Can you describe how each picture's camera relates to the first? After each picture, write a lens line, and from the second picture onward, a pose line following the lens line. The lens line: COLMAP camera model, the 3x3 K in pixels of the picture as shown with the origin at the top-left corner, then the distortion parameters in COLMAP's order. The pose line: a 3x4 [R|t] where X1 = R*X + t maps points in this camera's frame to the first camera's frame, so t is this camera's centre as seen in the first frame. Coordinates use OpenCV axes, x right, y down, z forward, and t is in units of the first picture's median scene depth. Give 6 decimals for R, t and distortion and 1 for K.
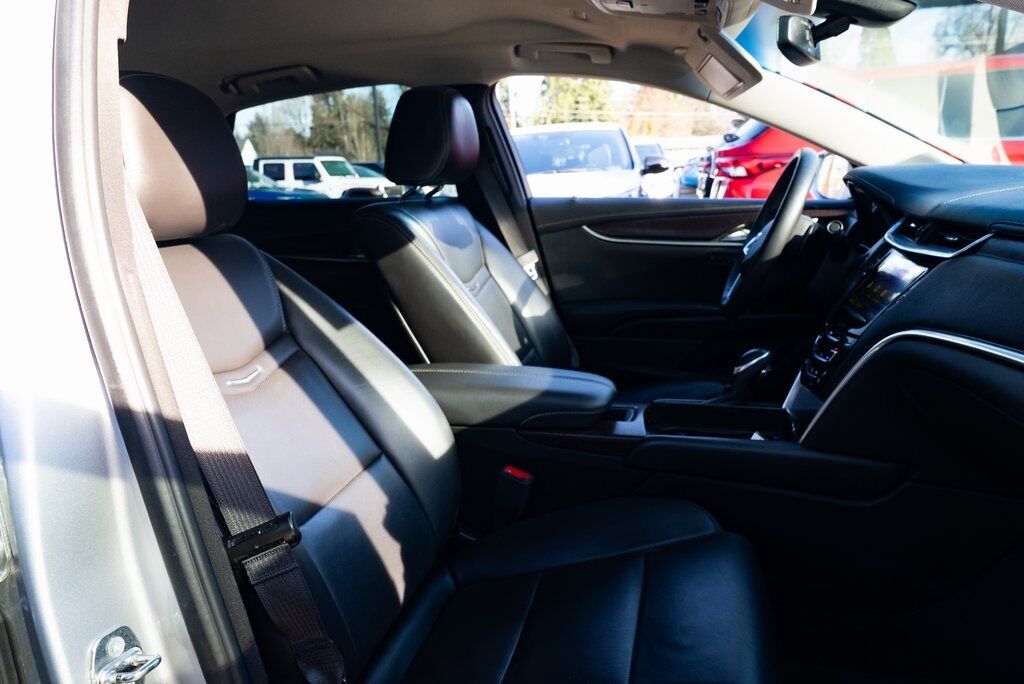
lens RADIAL K [[699.3, 0, 512.0], [0, 699.3, 342.0], [0, 0, 1]] dist [-0.049709, 0.078222]
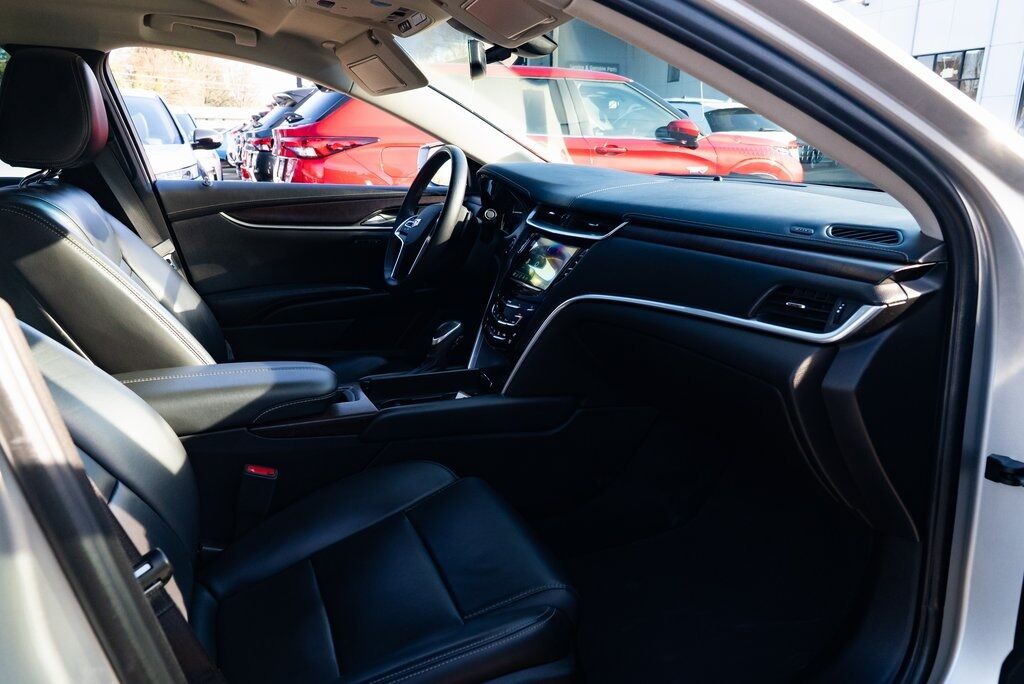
lens RADIAL K [[696.3, 0, 512.0], [0, 696.3, 342.0], [0, 0, 1]] dist [-0.038584, 0.023019]
pose [[0.803844, -0.116934, 0.583234, -0.178119], [0.096921, 0.993132, 0.065533, -0.015463], [-0.586891, 0.003849, 0.809657, 0.000799]]
